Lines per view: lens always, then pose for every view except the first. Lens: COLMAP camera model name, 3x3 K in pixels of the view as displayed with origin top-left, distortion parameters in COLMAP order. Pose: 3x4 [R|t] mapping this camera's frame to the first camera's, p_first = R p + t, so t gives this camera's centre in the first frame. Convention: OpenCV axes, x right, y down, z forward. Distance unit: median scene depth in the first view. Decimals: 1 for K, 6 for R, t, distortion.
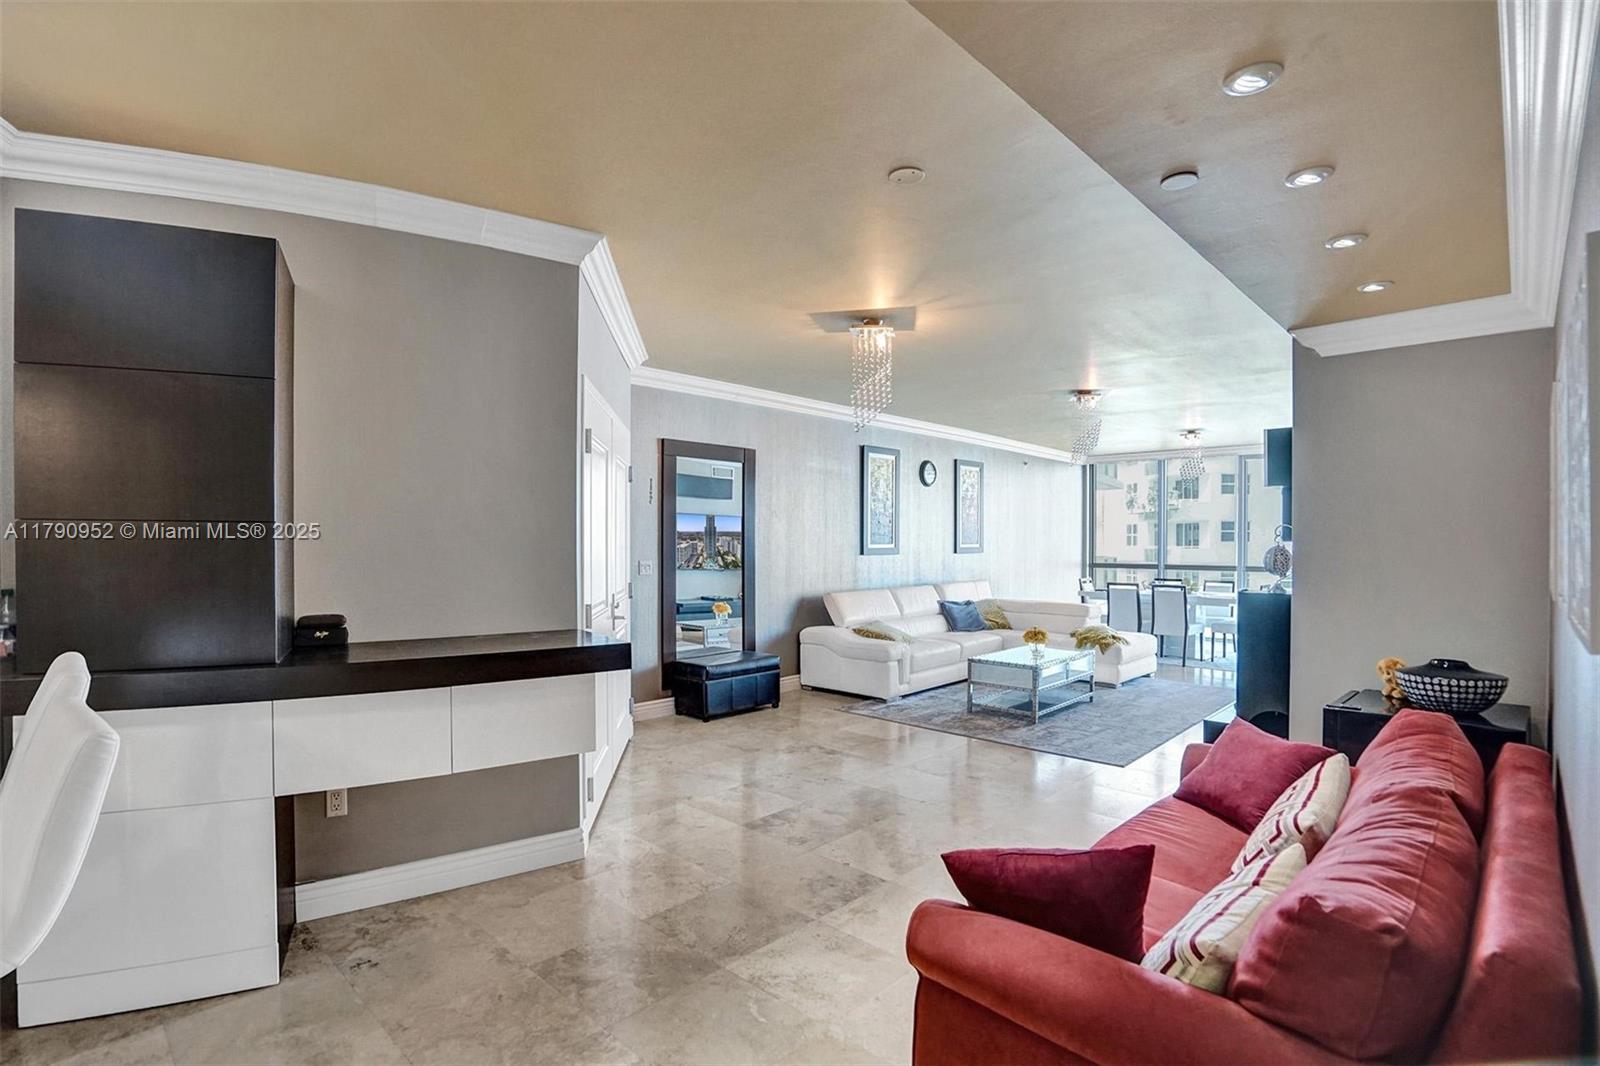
lens RADIAL K [[775.5, 0, 802.1], [0, 775.5, 538.6], [0, 0, 1]] dist [-0.034308, 0.000384]
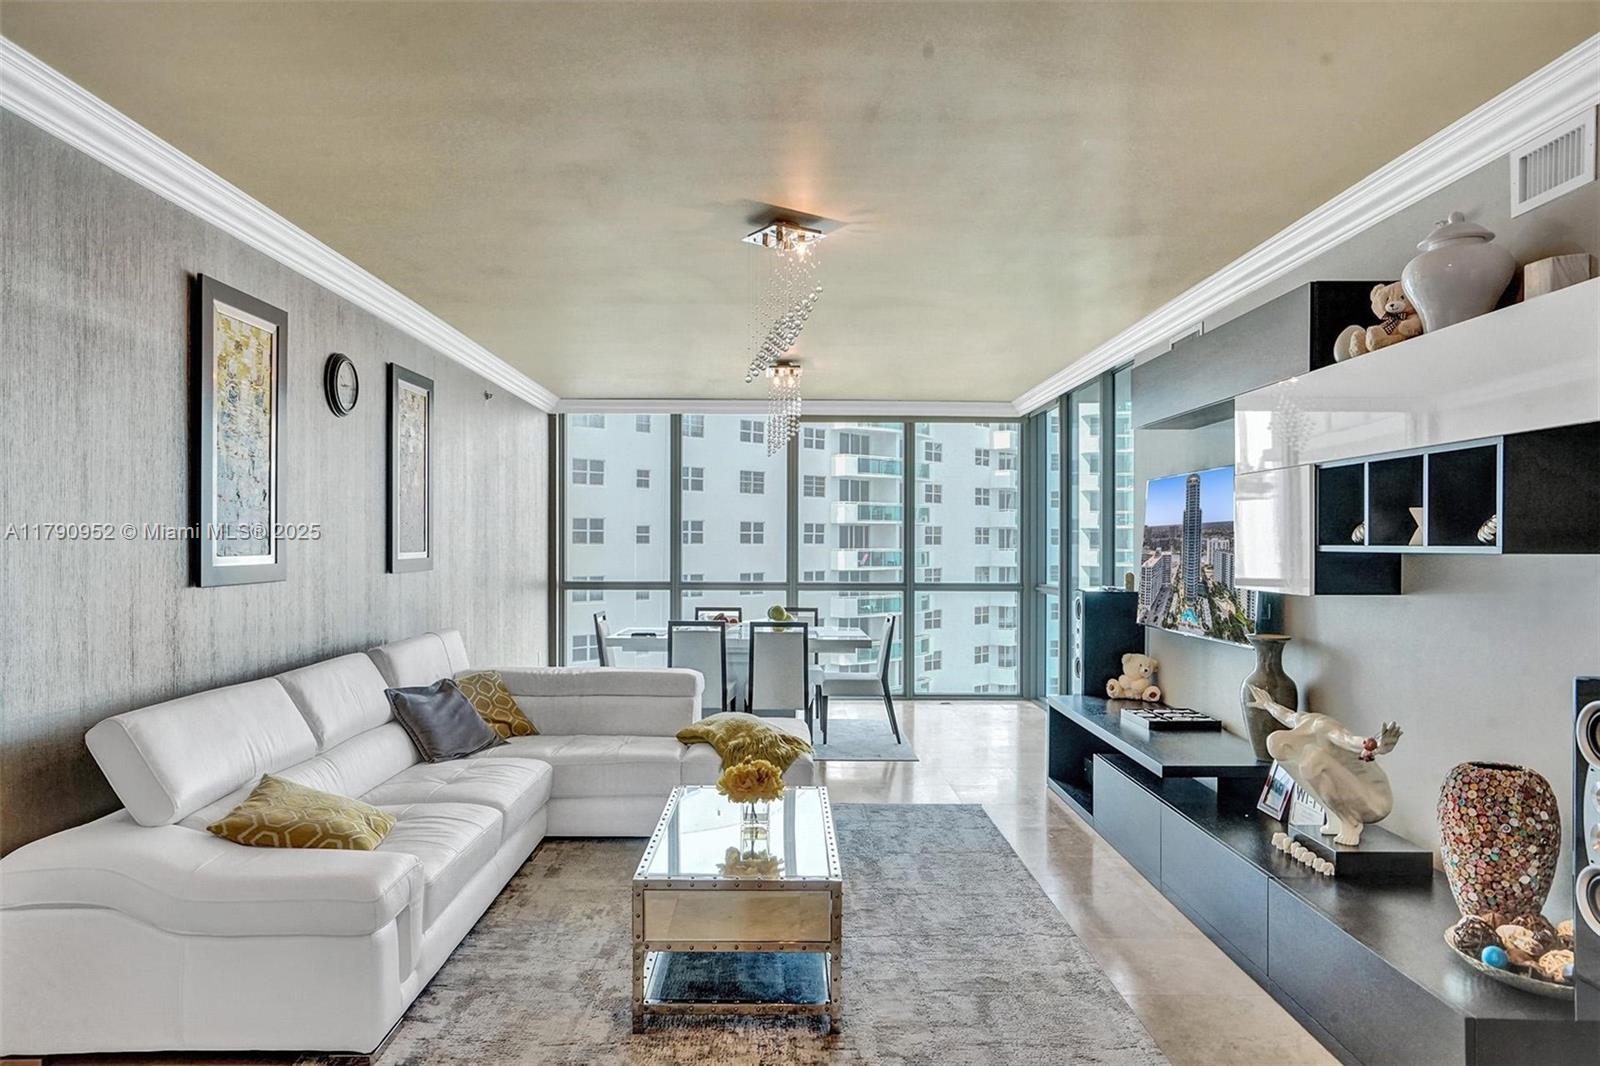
lens RADIAL K [[1013.6, 0, 779.6], [0, 1013.6, 546.3], [0, 0, 1]] dist [-0.003967, 0.022843]
pose [[0.734045, -0.002761, 0.679095, -0.041891], [-0.001967, 0.999979, 0.006192, -0.000818], [-0.679098, -0.005880, 0.734024, 0.500120]]
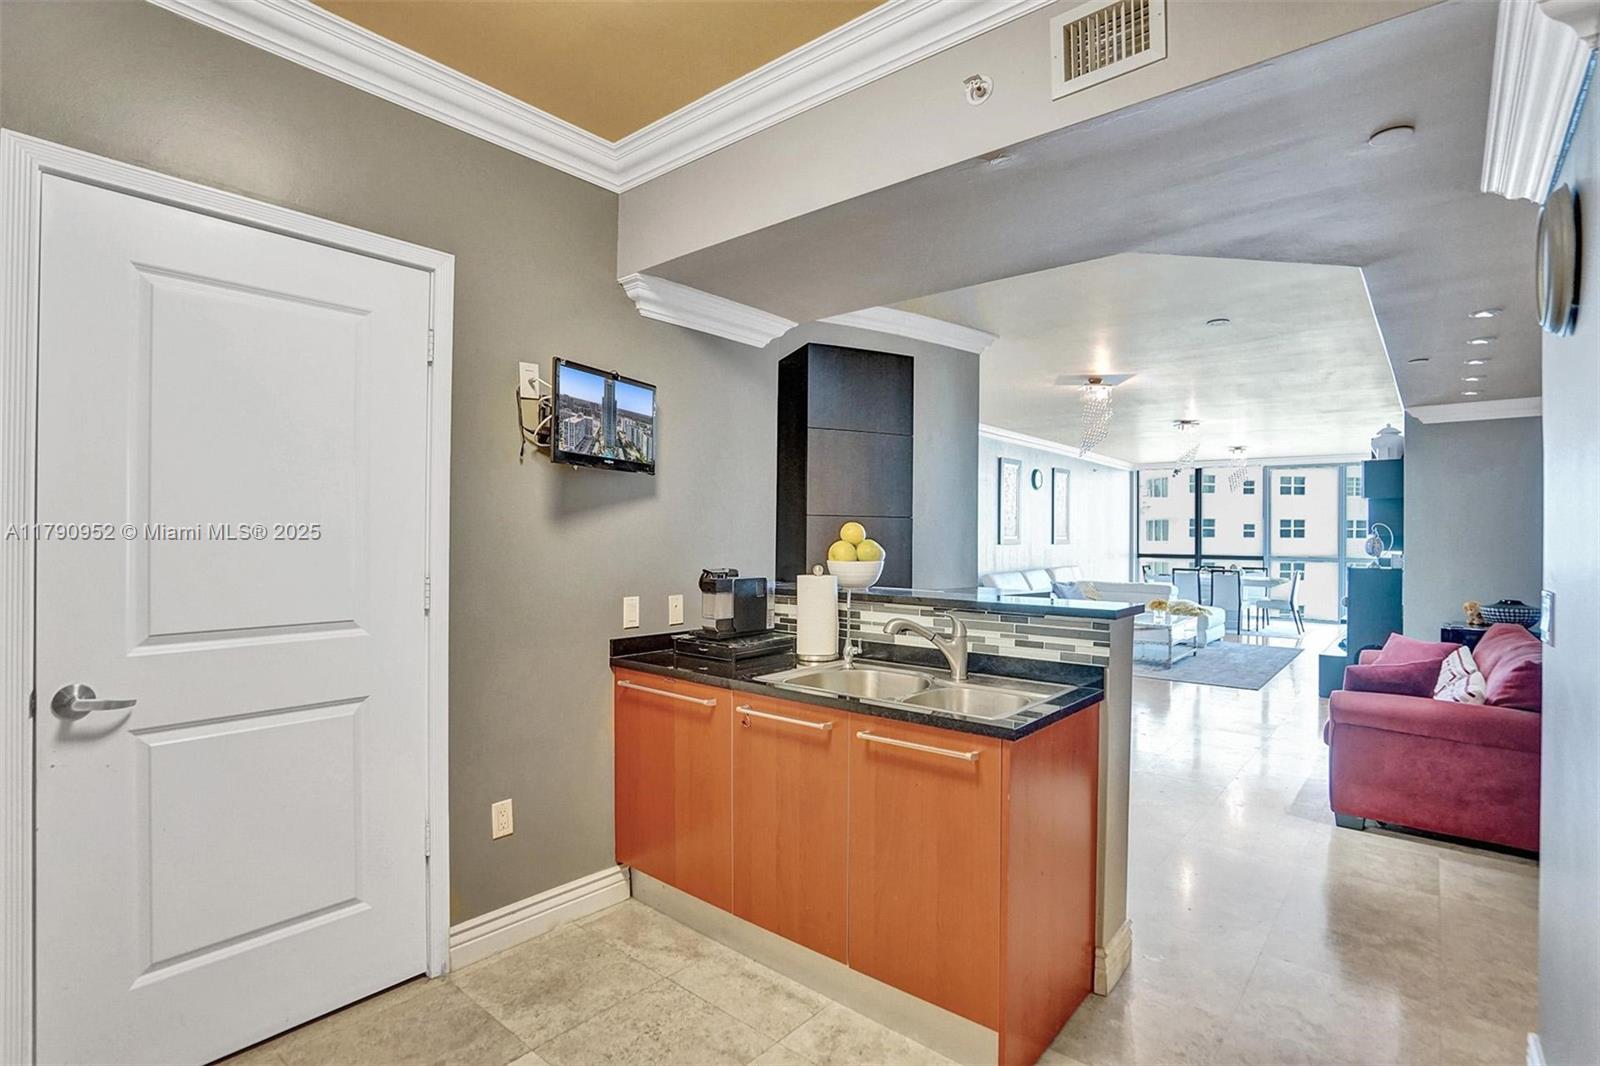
lens RADIAL K [[775.5, 0, 802.1], [0, 775.5, 538.6], [0, 0, 1]] dist [-0.034308, 0.000384]
pose [[0.998216, 0.003747, 0.059593, -0.326971], [-0.004162, 0.999968, 0.006847, 0.004100], [-0.059565, -0.007083, 0.998199, -0.239061]]
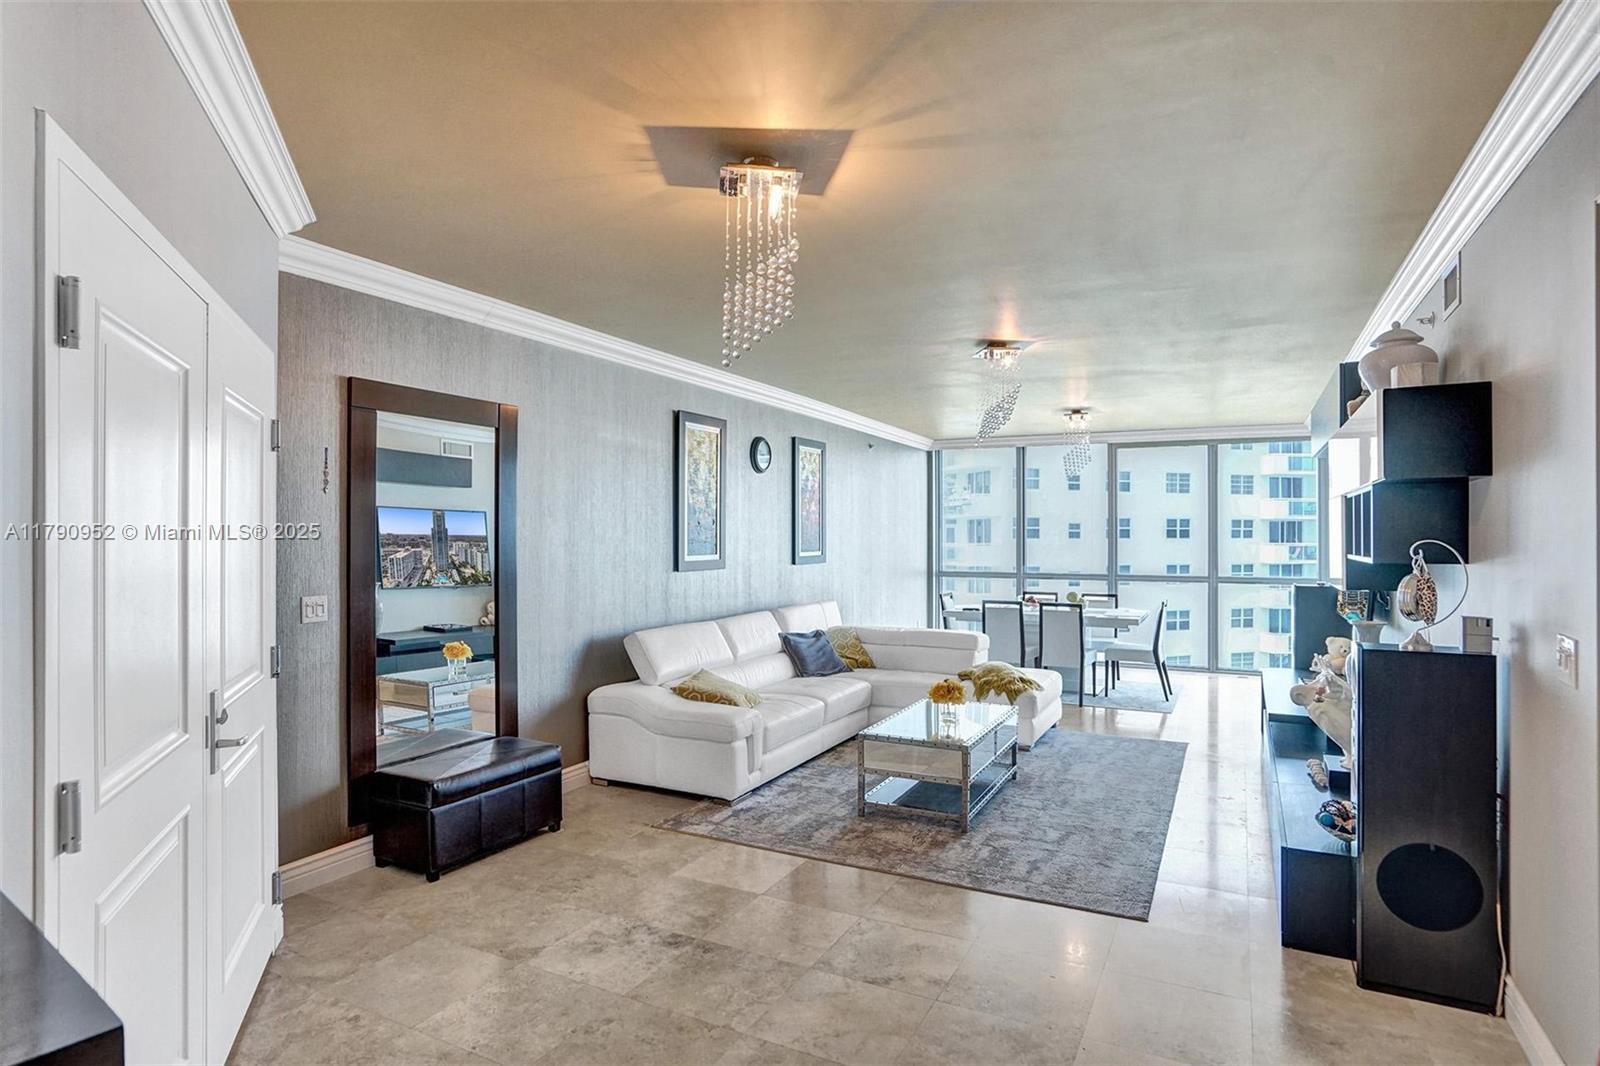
lens RADIAL K [[864.0, 0, 788.9], [0, 864.0, 532.4], [0, 0, 1]] dist [-0.023940, 0.001383]
pose [[0.963788, -0.000859, 0.266669, -0.030808], [0.001477, 0.999997, -0.002119, -0.012024], [-0.266666, 0.002436, 0.963786, 0.251209]]
